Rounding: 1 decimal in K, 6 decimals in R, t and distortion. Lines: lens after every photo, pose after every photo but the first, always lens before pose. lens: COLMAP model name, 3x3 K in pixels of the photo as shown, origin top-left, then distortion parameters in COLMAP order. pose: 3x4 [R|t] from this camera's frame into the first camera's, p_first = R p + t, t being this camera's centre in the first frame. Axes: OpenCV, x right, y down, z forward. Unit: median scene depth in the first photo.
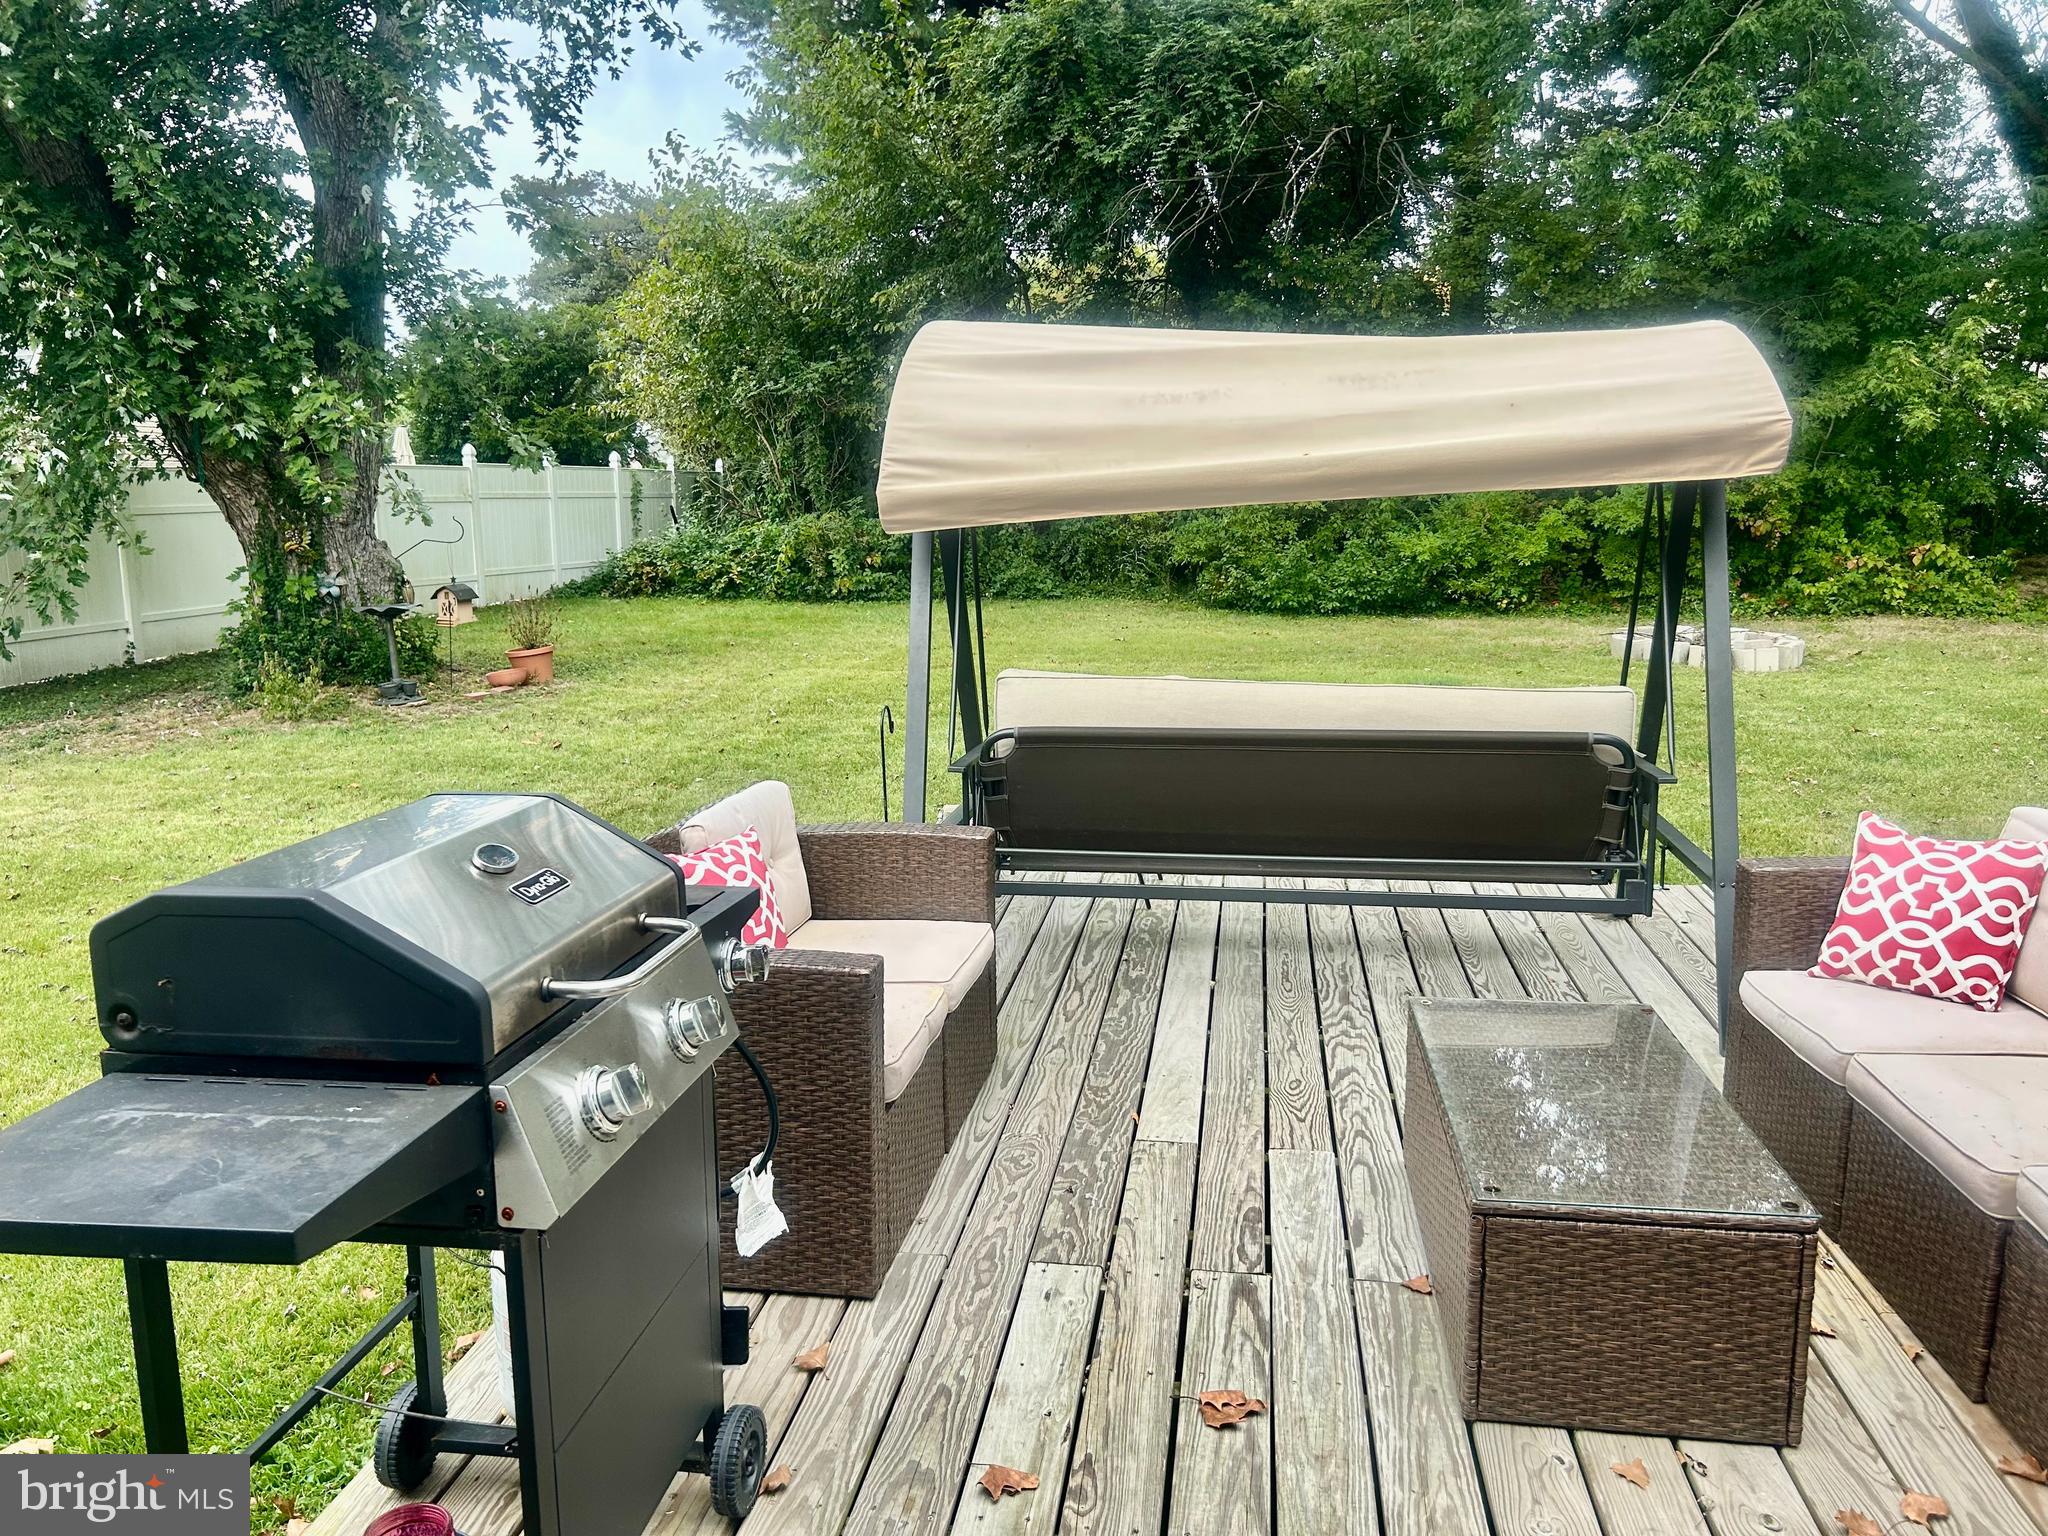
lens RADIAL K [[1533.8, 0, 1028.9], [0, 1533.8, 775.1], [0, 0, 1]] dist [0.065647, -0.071256]
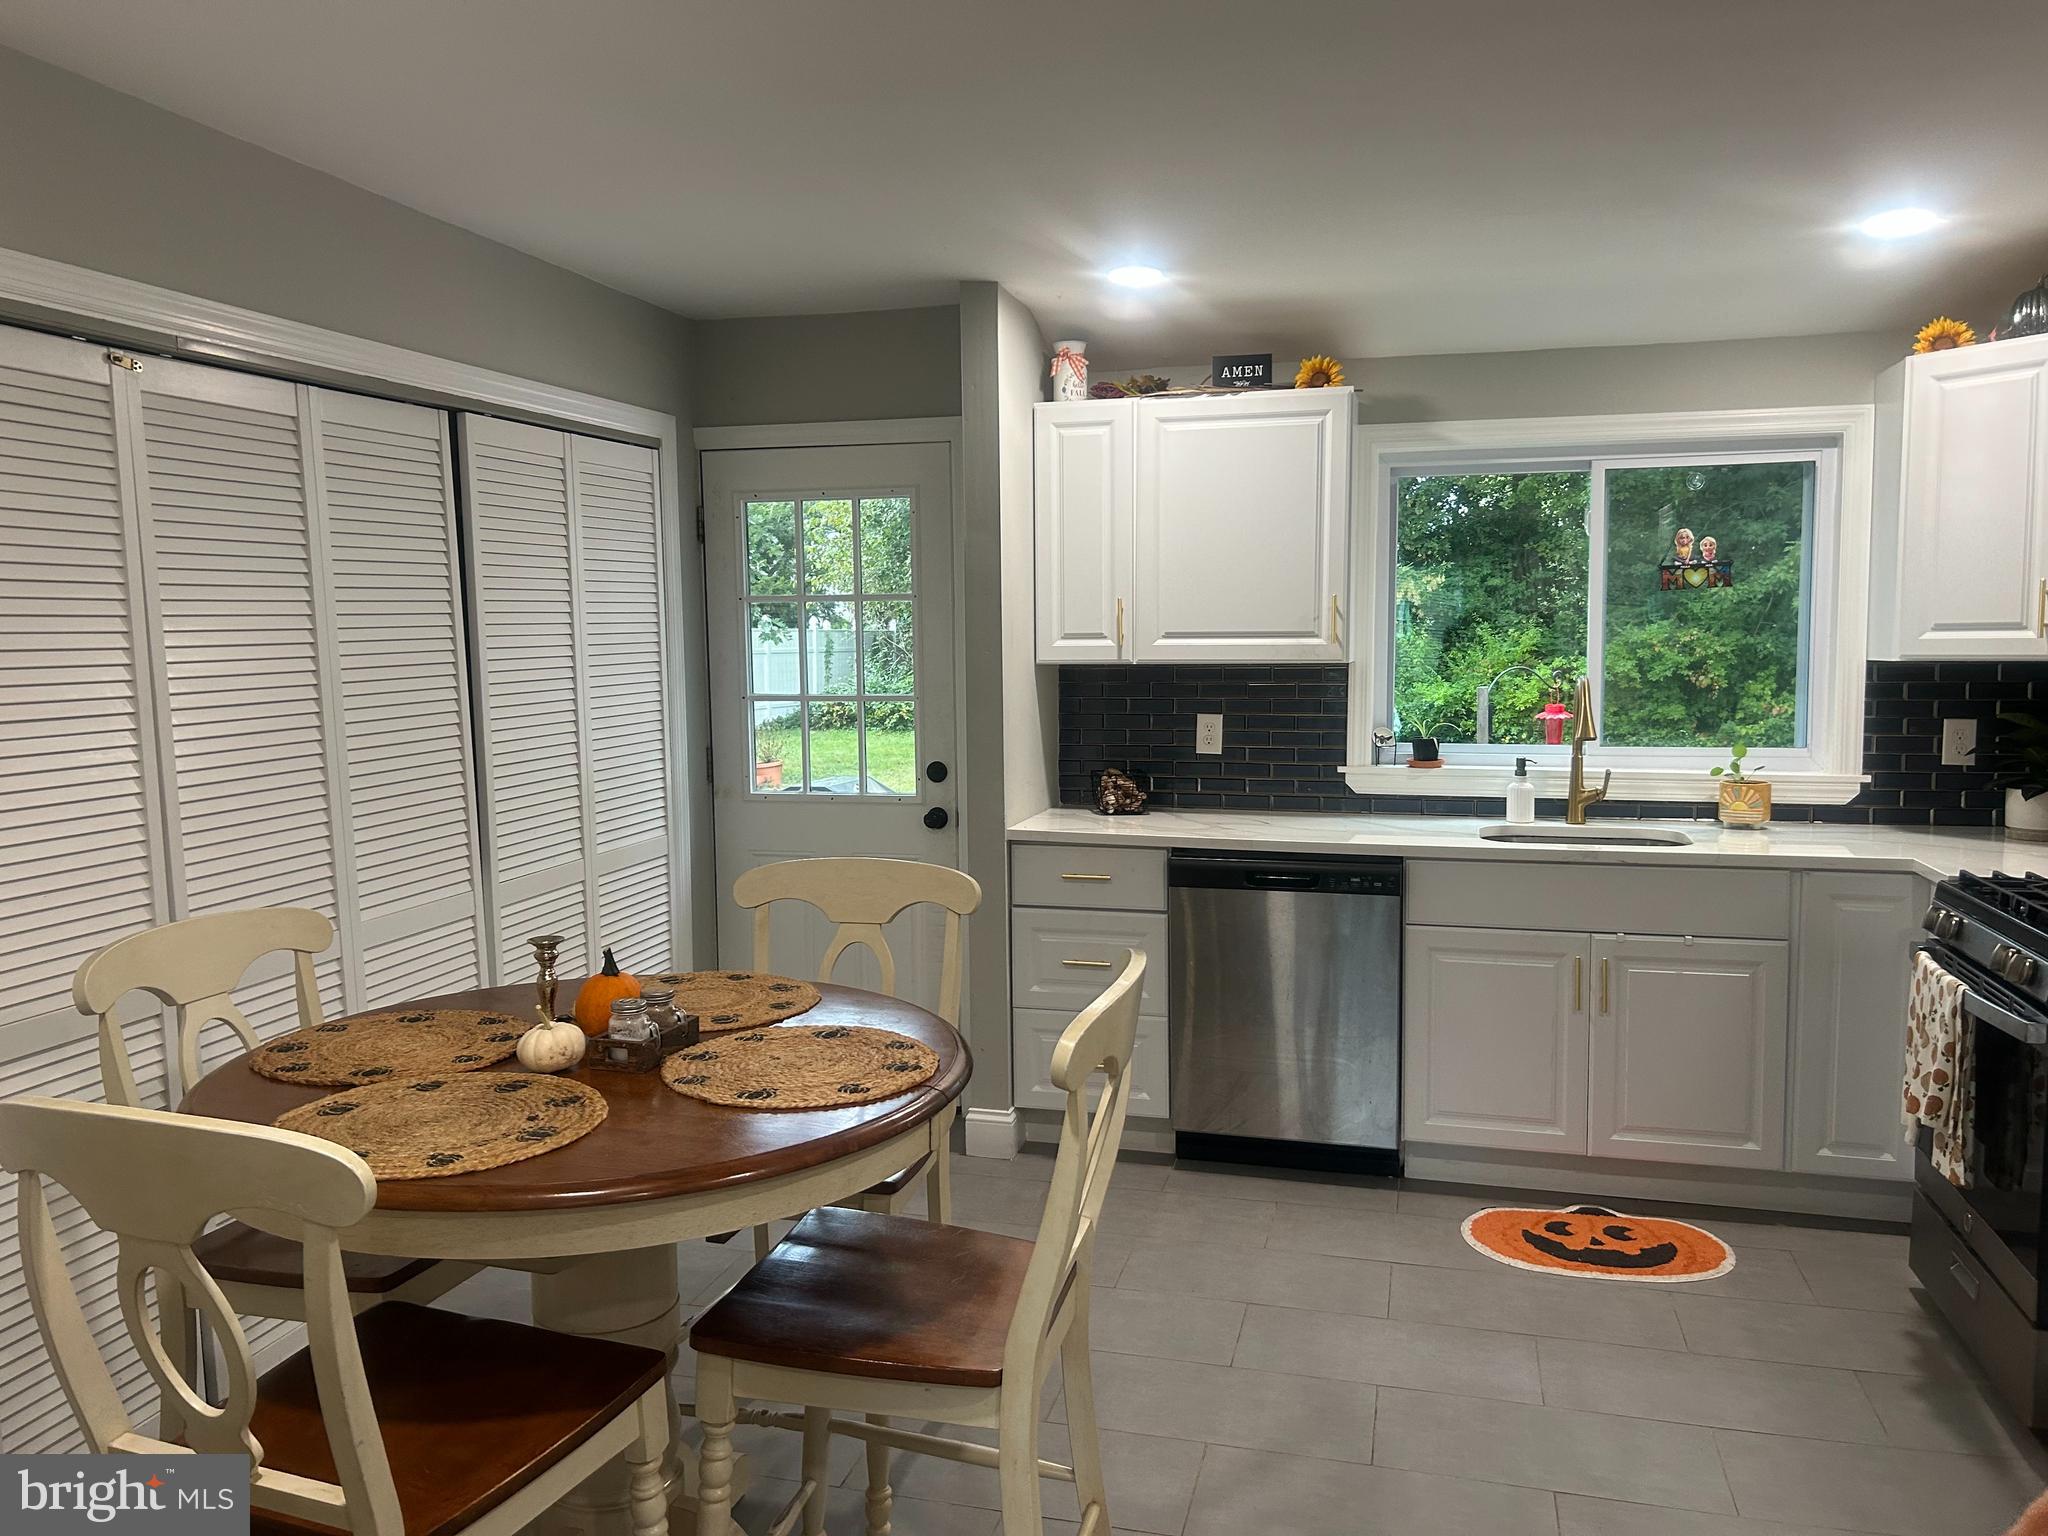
lens RADIAL K [[1533.8, 0, 1026.1], [0, 1533.8, 771.6], [0, 0, 1]] dist [0.065647, -0.071256]
pose [[0.994674, 0.010940, -0.102492, 0.043132], [-0.020325, 0.995646, -0.090974, 0.034182], [0.101050, 0.092572, 0.990565, -0.260013]]
